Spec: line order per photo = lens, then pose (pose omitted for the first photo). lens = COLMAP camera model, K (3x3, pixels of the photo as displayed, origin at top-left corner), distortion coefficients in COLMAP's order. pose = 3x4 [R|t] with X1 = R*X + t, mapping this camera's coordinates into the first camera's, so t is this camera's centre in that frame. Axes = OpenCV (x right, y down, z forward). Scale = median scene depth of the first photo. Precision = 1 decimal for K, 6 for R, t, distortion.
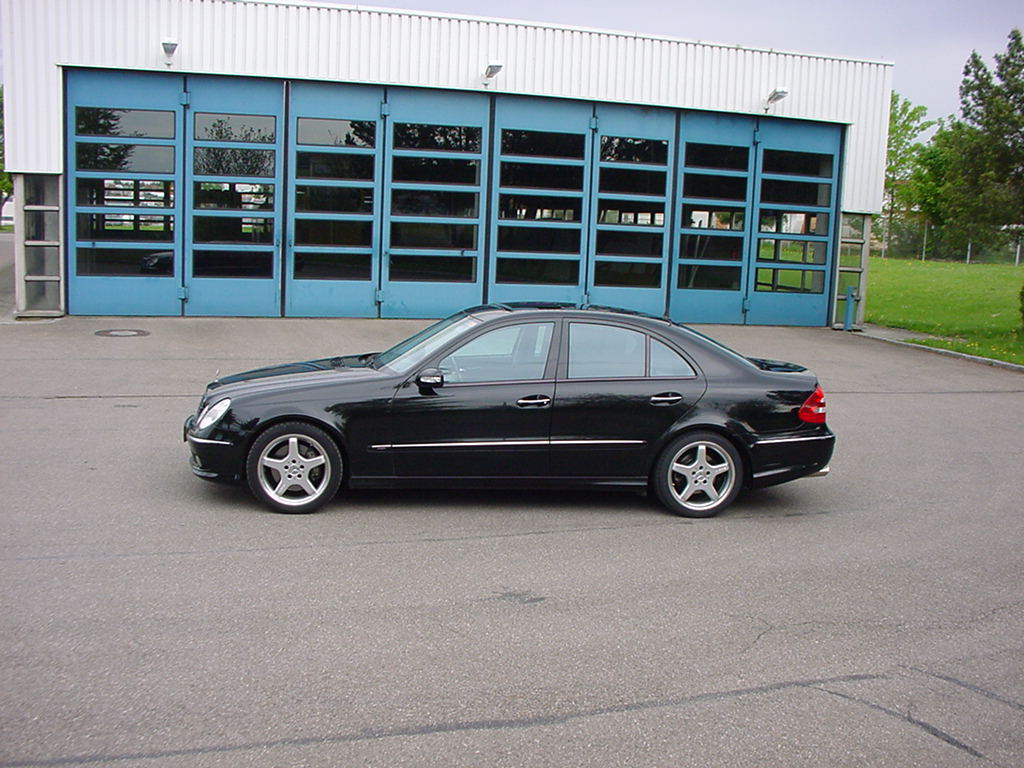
lens RADIAL K [[1202.3, 0, 484.4], [0, 1202.3, 445.2], [0, 0, 1]] dist [-0.222725, 0.296577]
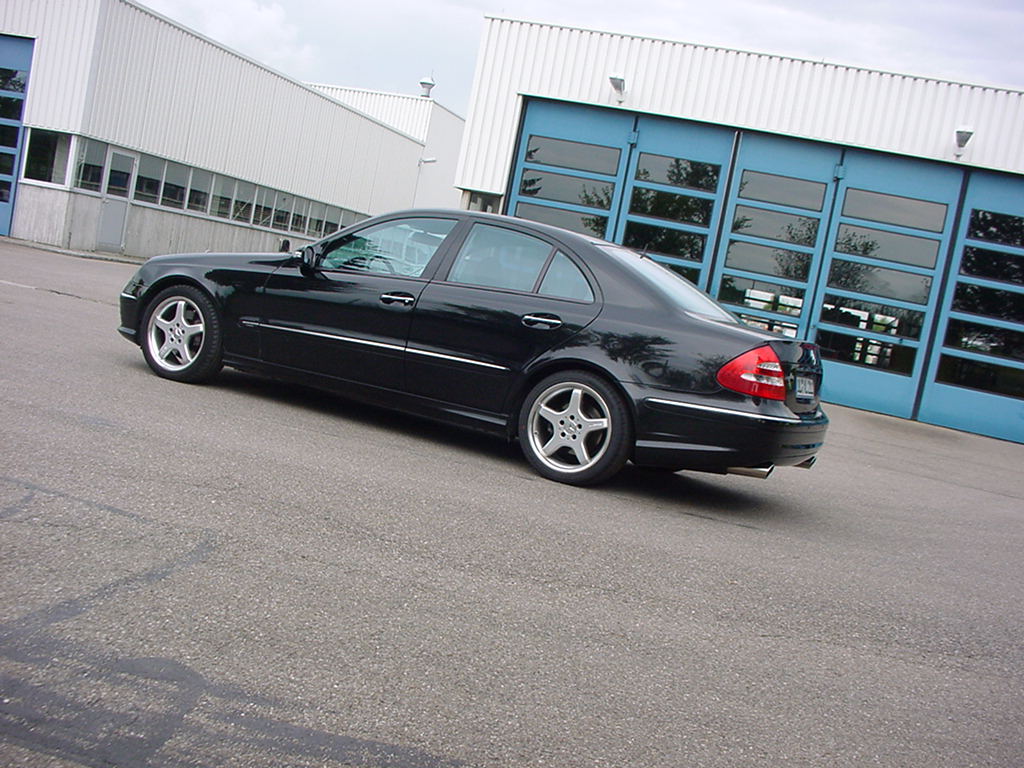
lens RADIAL K [[1202.3, 0, 484.4], [0, 1202.3, 445.2], [0, 0, 1]] dist [-0.222725, 0.296577]
pose [[0.823802, 0.187312, -0.535037, 0.550465], [-0.250020, 0.967129, -0.046376, 0.085915], [0.508763, 0.171975, 0.843555, 0.316698]]
